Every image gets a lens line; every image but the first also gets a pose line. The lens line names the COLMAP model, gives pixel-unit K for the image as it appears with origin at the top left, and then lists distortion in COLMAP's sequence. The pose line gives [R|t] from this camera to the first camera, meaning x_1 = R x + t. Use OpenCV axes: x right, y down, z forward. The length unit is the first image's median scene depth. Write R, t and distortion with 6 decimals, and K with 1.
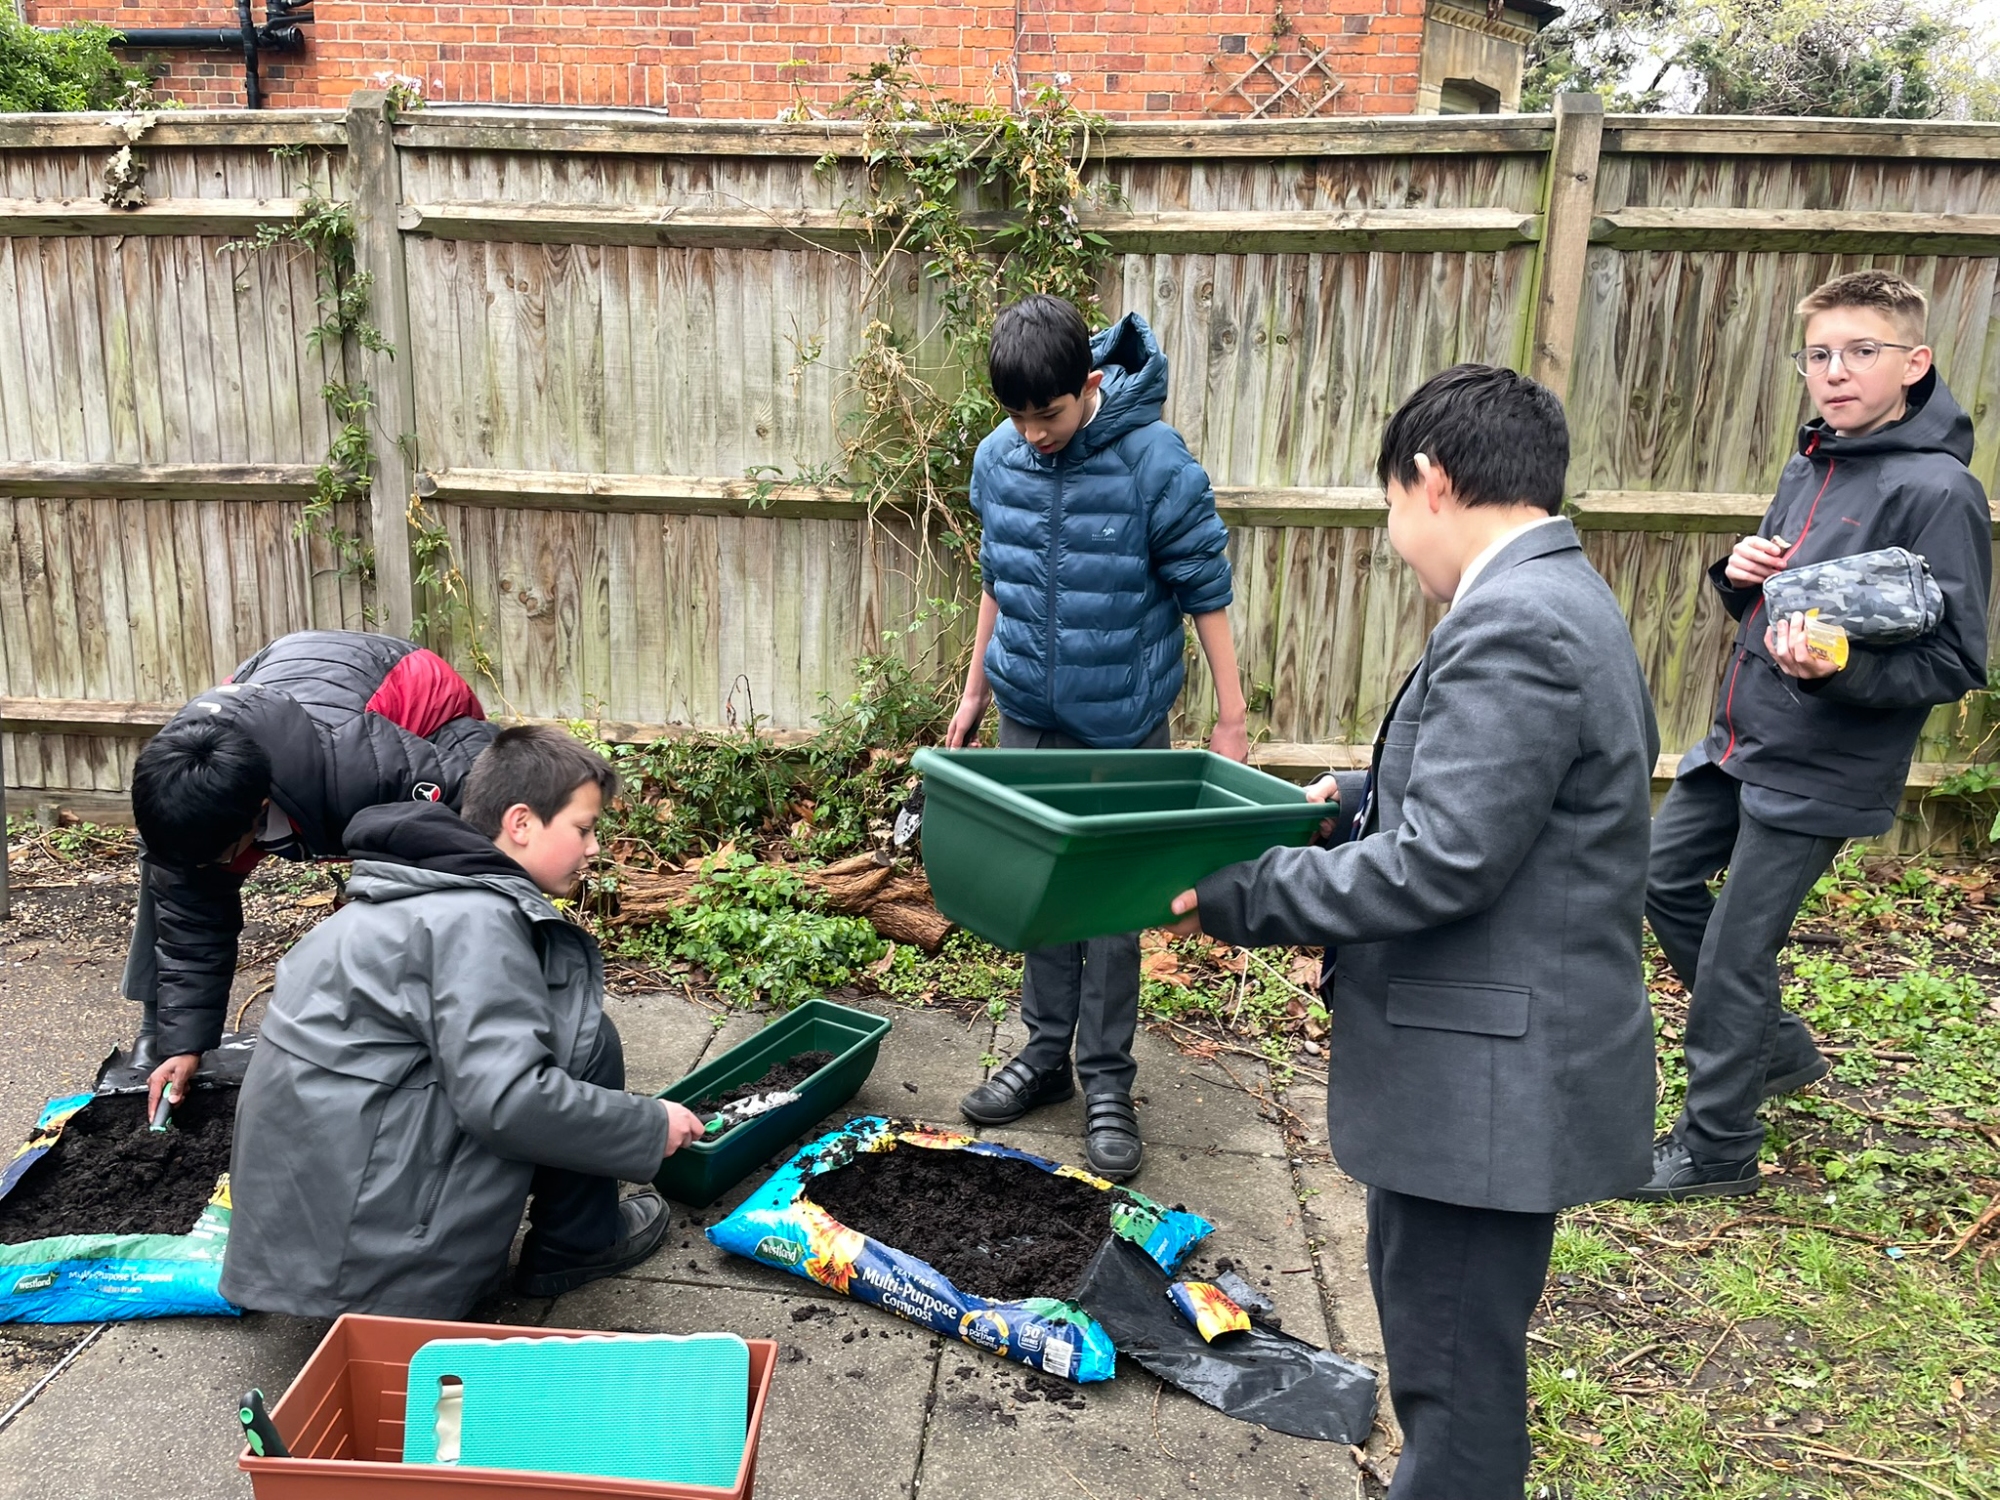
lens RADIAL K [[1535.6, 0, 1000.0], [0, 1535.6, 750.0], [0, 0, 1]] dist [0.004870, 0.002154]
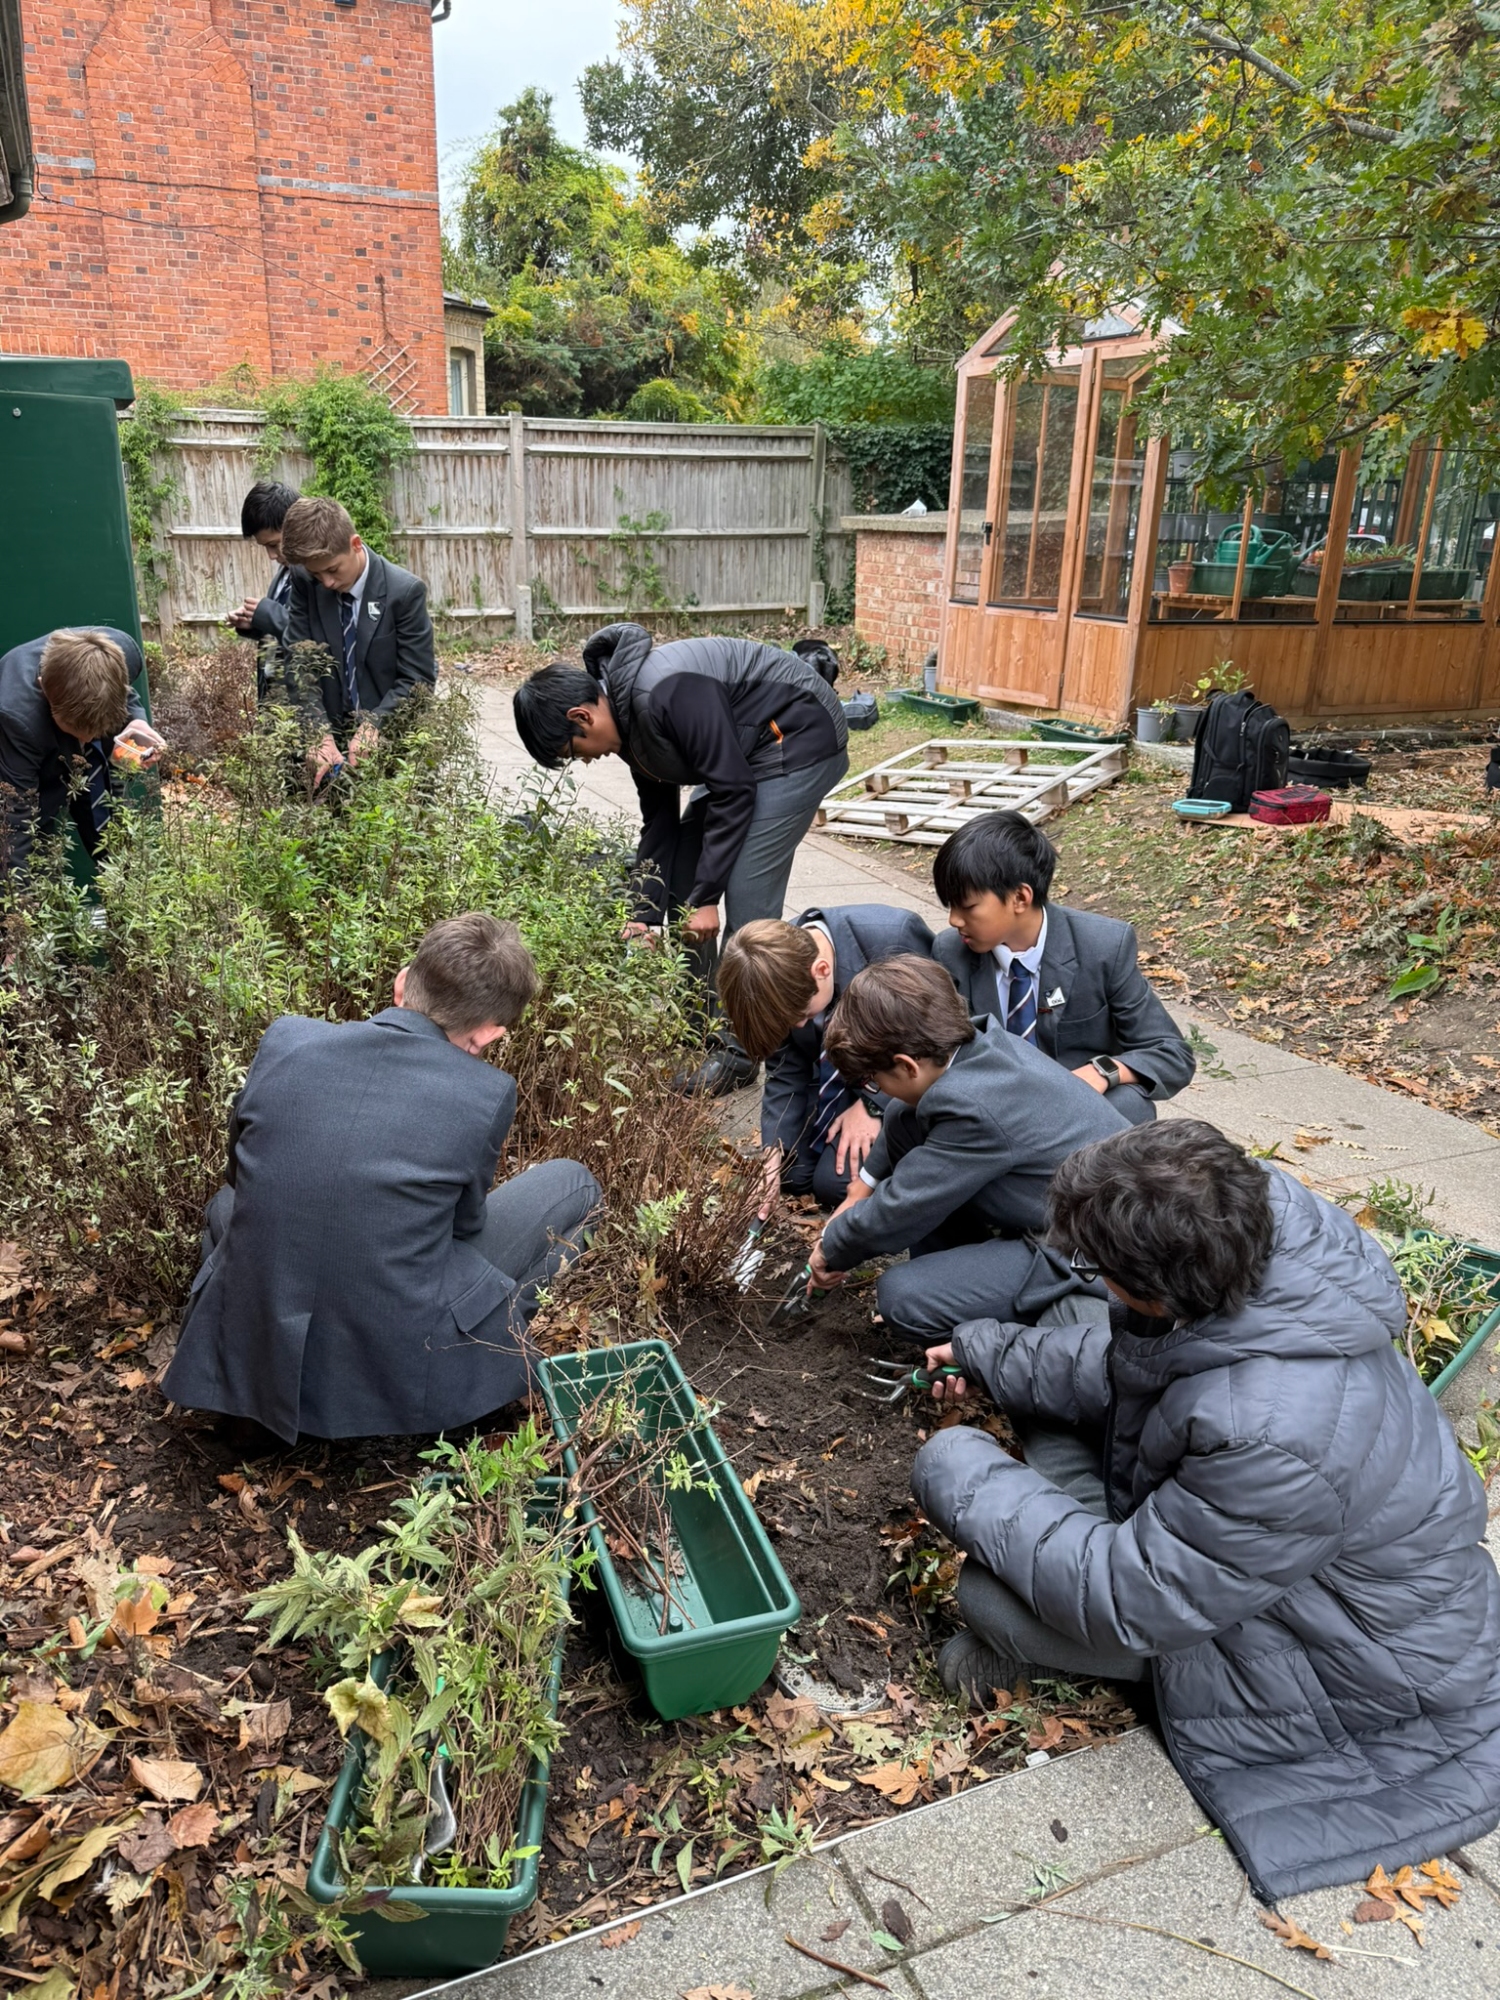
lens RADIAL K [[1422.2, 0, 750.0], [0, 1422.2, 1000.0], [0, 0, 1]] dist [-0.004527, -0.003889]
pose [[0.879225, -0.168875, 0.445472, -0.839573], [0.113362, 0.982368, 0.148668, 0.485463], [-0.462724, -0.080213, 0.882866, -2.261090]]
